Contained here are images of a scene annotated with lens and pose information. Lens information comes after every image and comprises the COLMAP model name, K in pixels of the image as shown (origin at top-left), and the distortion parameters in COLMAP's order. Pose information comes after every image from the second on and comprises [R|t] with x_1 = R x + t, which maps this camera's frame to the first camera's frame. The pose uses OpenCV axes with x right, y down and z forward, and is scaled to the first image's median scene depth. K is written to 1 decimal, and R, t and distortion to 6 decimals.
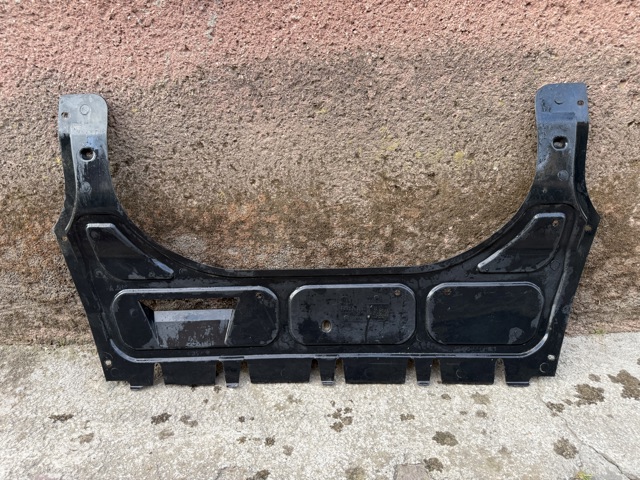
lens RADIAL K [[445.8, 0, 320.6], [0, 445.8, 237.7], [0, 0, 1]] dist [0.002969, -0.016971]
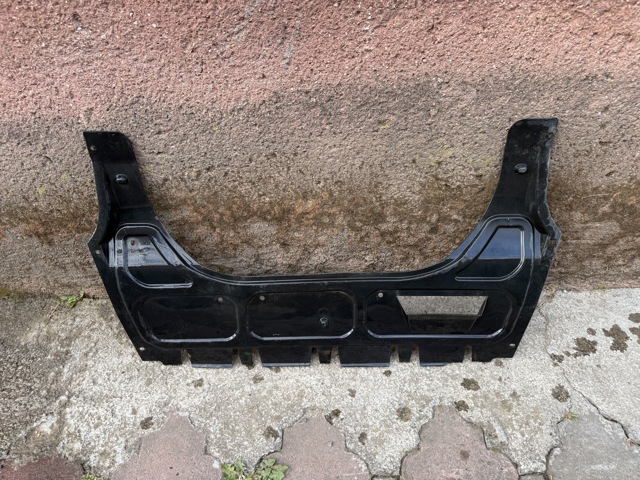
lens RADIAL K [[445.8, 0, 318.8], [0, 445.8, 240.8], [0, 0, 1]] dist [0.002969, -0.016971]
pose [[0.999945, -0.004002, -0.009744, -0.155079], [0.006877, 0.948722, 0.316036, -0.373147], [0.007980, -0.316085, 0.948697, -0.125275]]
